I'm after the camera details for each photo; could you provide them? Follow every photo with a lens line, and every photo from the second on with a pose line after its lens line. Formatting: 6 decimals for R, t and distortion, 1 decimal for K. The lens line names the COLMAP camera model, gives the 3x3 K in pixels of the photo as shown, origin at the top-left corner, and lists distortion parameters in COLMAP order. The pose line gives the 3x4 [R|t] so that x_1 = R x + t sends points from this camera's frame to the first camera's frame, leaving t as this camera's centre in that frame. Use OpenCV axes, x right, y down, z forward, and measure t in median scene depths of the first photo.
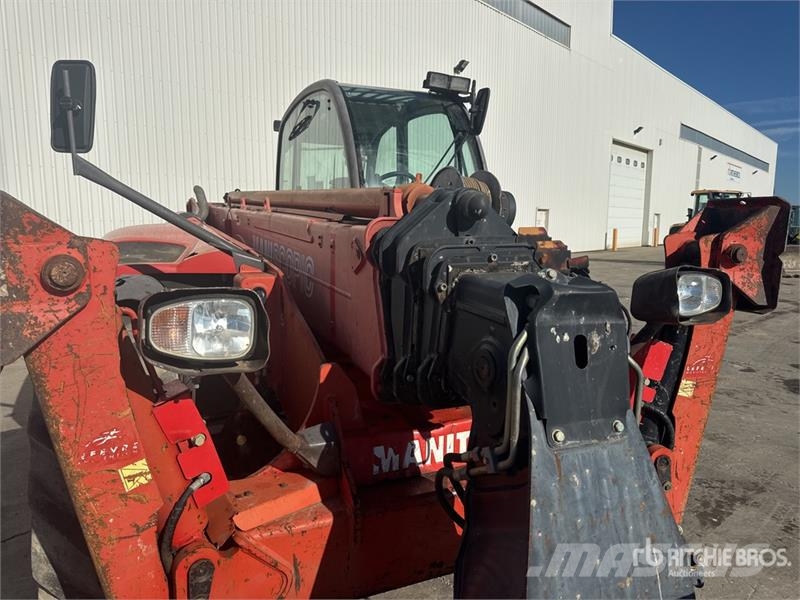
lens RADIAL K [[567.6, 0, 396.0], [0, 567.6, 290.7], [0, 0, 1]] dist [0.041548, -0.059930]
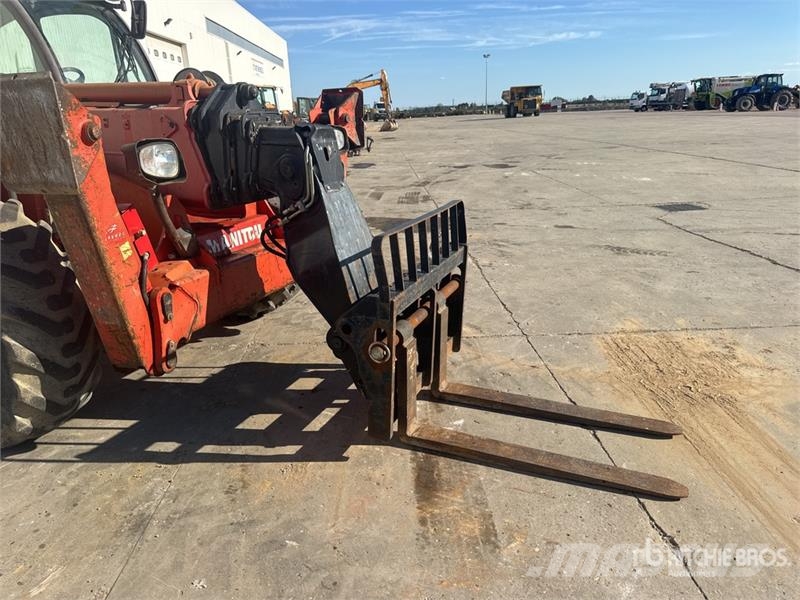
lens RADIAL K [[567.6, 0, 399.8], [0, 567.6, 306.9], [0, 0, 1]] dist [0.041548, -0.059930]
pose [[0.726543, -0.254393, 0.638294, -0.669299], [0.126255, 0.962549, 0.239915, 0.110703], [-0.675422, -0.093721, 0.731452, -0.604006]]
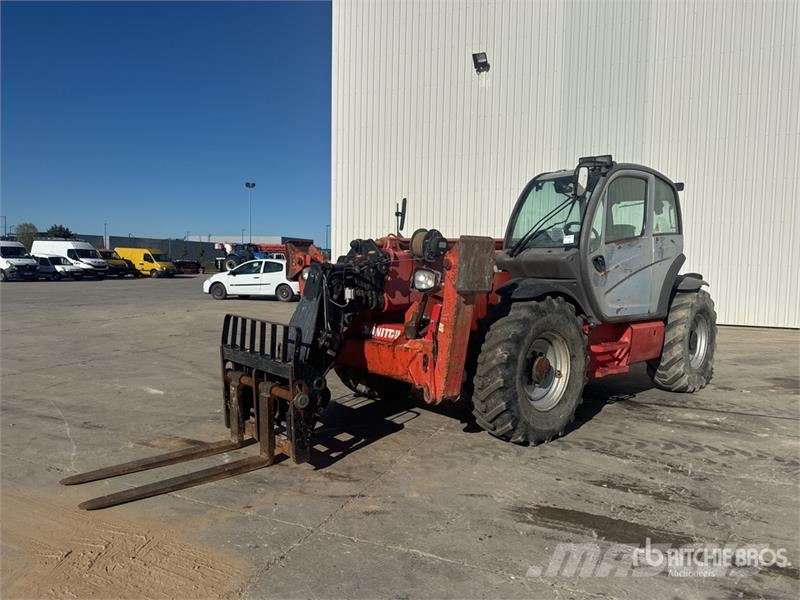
lens RADIAL K [[567.6, 0, 408.0], [0, 567.6, 280.9], [0, 0, 1]] dist [0.041548, -0.059930]
pose [[0.314773, 0.027670, -0.948764, 2.493761], [-0.131837, 0.991160, -0.014833, 0.049077], [0.939967, 0.129751, 0.315638, 0.204680]]
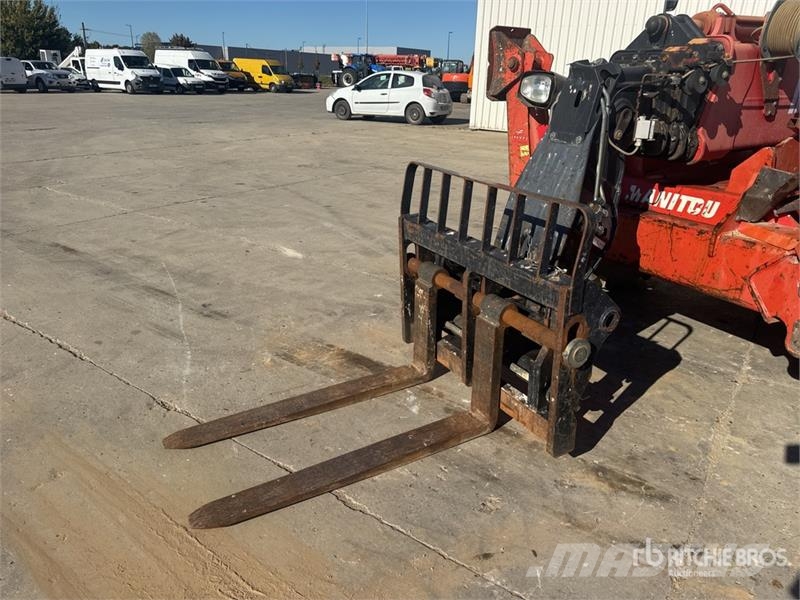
lens RADIAL K [[567.6, 0, 401.3], [0, 567.6, 302.3], [0, 0, 1]] dist [0.041548, -0.059930]
pose [[0.110204, 0.362186, -0.925568, 1.398379], [-0.149513, 0.926685, 0.344821, 0.098023], [0.982599, 0.100384, 0.156276, 0.070549]]
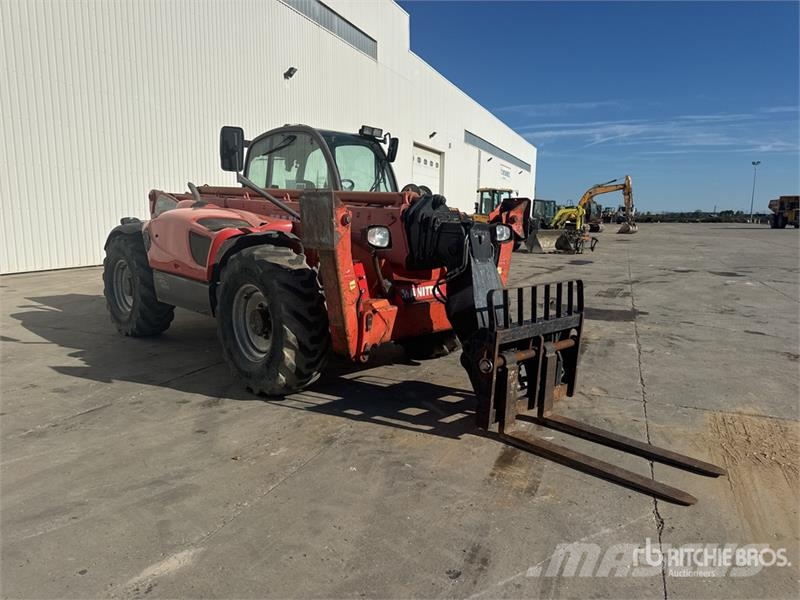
lens RADIAL K [[567.6, 0, 404.9], [0, 567.6, 295.8], [0, 0, 1]] dist [0.041548, -0.059930]
pose [[0.937174, -0.048209, 0.345515, -0.831418], [0.040432, 0.998741, 0.029683, 0.196500], [-0.346511, -0.013848, 0.937944, -1.341351]]
